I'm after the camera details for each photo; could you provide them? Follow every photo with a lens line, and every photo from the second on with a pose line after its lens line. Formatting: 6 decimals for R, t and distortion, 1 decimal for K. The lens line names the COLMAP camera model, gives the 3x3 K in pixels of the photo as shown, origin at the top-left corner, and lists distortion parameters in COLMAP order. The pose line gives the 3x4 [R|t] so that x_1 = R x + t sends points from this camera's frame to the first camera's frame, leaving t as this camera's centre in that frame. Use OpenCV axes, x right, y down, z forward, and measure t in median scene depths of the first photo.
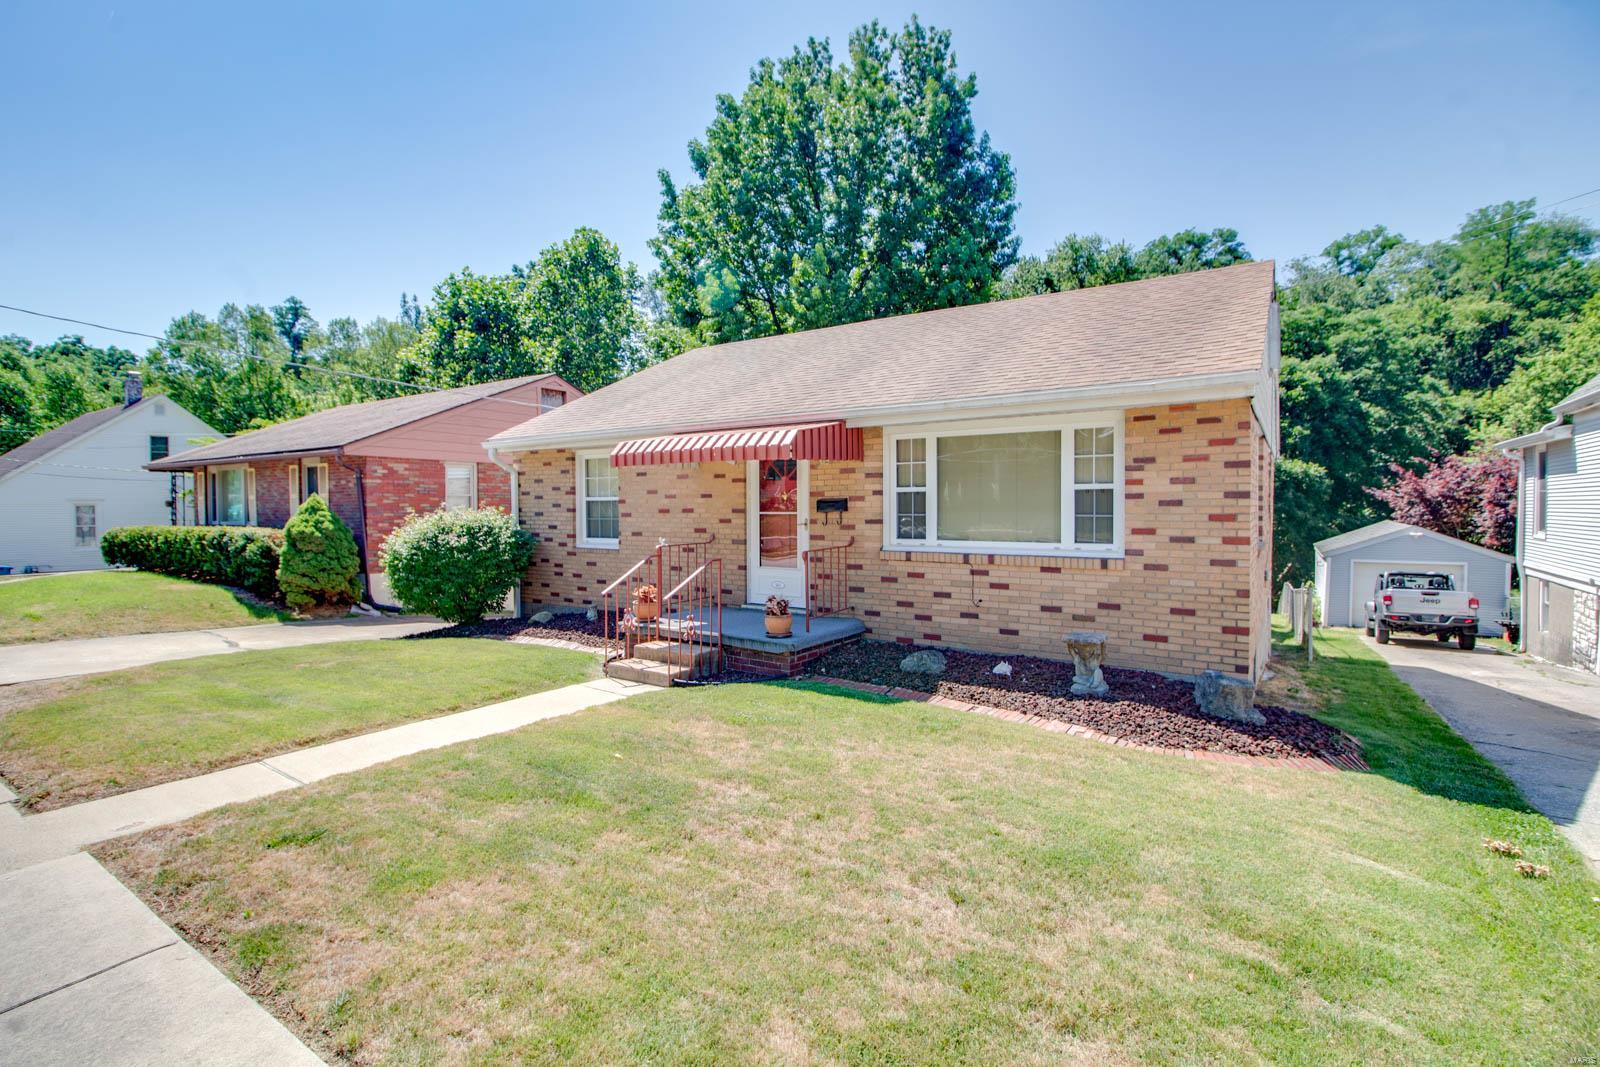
lens RADIAL K [[743.0, 0, 800.0], [0, 743.0, 516.3], [0, 0, 1]] dist [-0.004843, -0.010877]
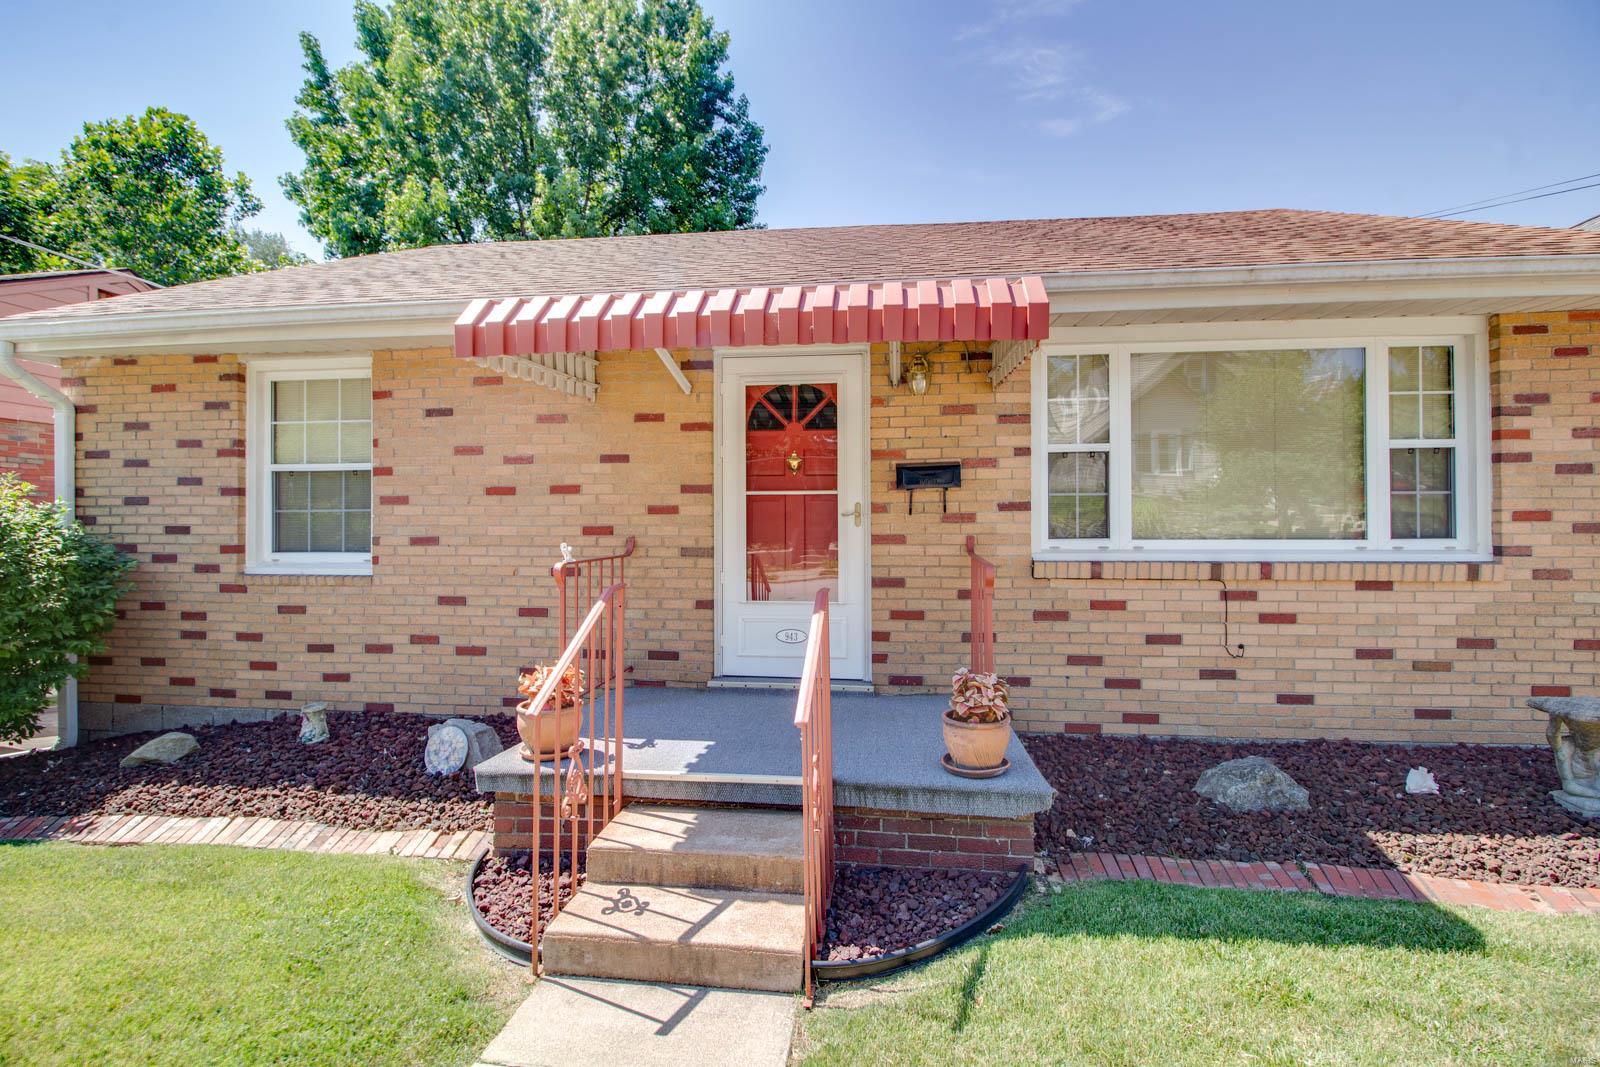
lens RADIAL K [[743.0, 0, 800.0], [0, 743.0, 516.3], [0, 0, 1]] dist [-0.004843, -0.010877]
pose [[0.890796, 0.005769, 0.454366, -0.269710], [0.005412, 0.999714, -0.023304, 0.024953], [-0.454371, 0.023219, 0.890510, 0.587480]]
